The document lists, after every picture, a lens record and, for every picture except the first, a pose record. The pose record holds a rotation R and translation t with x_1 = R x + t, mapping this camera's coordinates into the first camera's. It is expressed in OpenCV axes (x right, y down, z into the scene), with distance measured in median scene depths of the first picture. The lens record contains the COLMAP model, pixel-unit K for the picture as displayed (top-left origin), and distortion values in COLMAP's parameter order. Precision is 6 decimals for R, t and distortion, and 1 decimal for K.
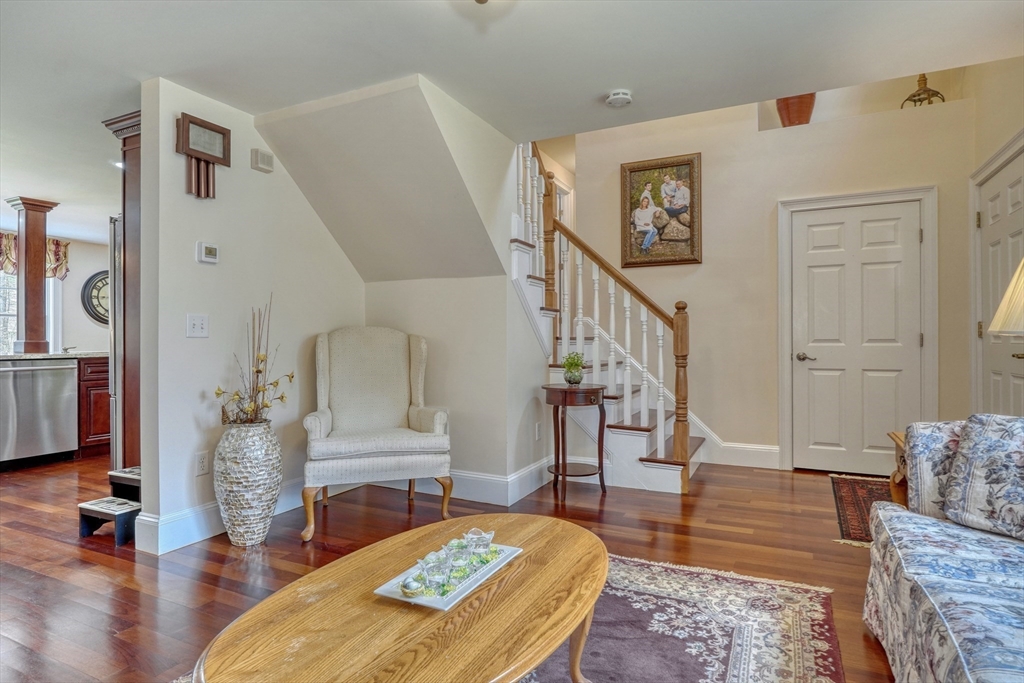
lens RADIAL K [[538.0, 0, 509.0], [0, 538.0, 340.8], [0, 0, 1]] dist [-0.000355, -0.000576]
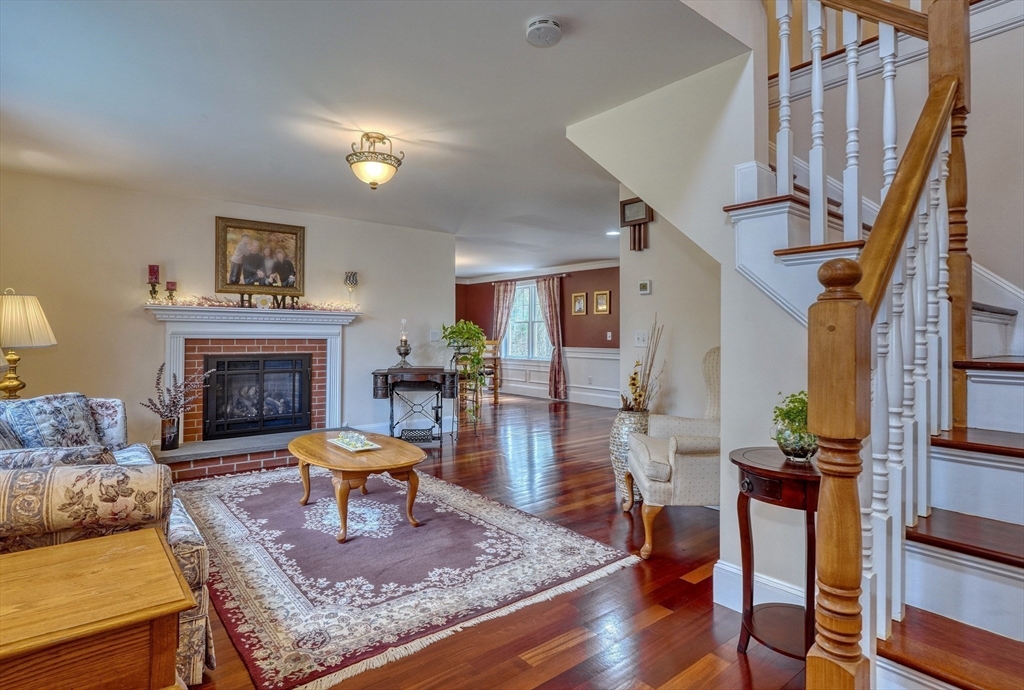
lens RADIAL K [[544.6, 0, 507.2], [0, 544.6, 336.0], [0, 0, 1]] dist [-0.000621, 0.000246]
pose [[-0.408737, 0.000227, -0.912652, 1.263326], [-0.005416, 0.999982, 0.002674, -0.053670], [0.912636, 0.006036, -0.408729, 1.775409]]
